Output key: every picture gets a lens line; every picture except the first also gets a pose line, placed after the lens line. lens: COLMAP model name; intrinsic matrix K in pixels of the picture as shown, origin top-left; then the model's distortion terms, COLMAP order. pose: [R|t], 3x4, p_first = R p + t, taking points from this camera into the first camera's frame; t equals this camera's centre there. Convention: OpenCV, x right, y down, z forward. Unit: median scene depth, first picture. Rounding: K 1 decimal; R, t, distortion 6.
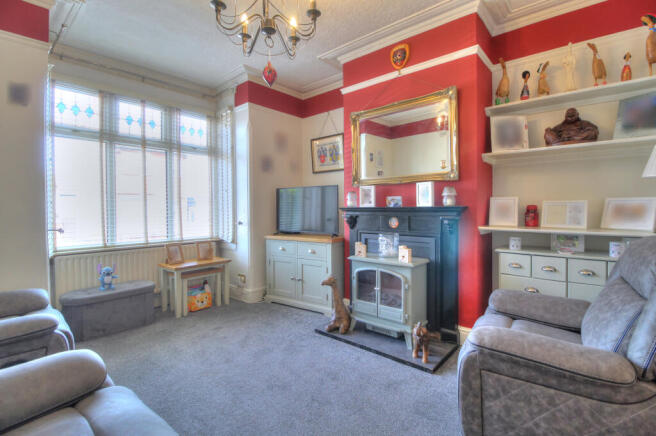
lens RADIAL K [[305.6, 0, 329.4], [0, 305.6, 212.5], [0, 0, 1]] dist [0.003729, -0.013896]
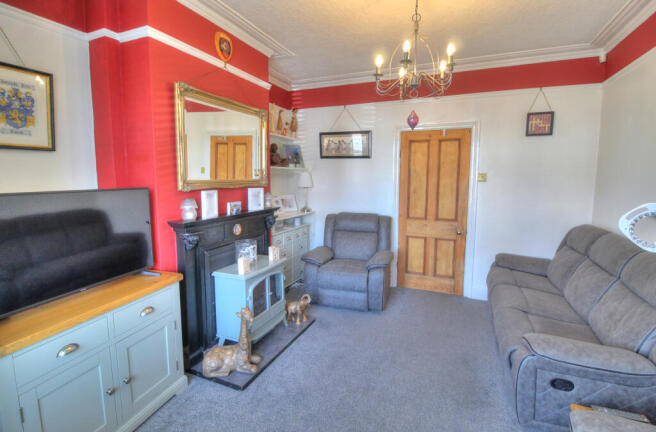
lens RADIAL K [[301.4, 0, 328.0], [0, 301.4, 216.0], [0, 0, 1]] dist [0.000207, -0.000181]
pose [[-0.298668, -0.106129, 0.948438, -0.769568], [0.021868, 0.992776, 0.117977, -0.113787], [-0.954106, 0.055976, -0.294189, 1.008698]]
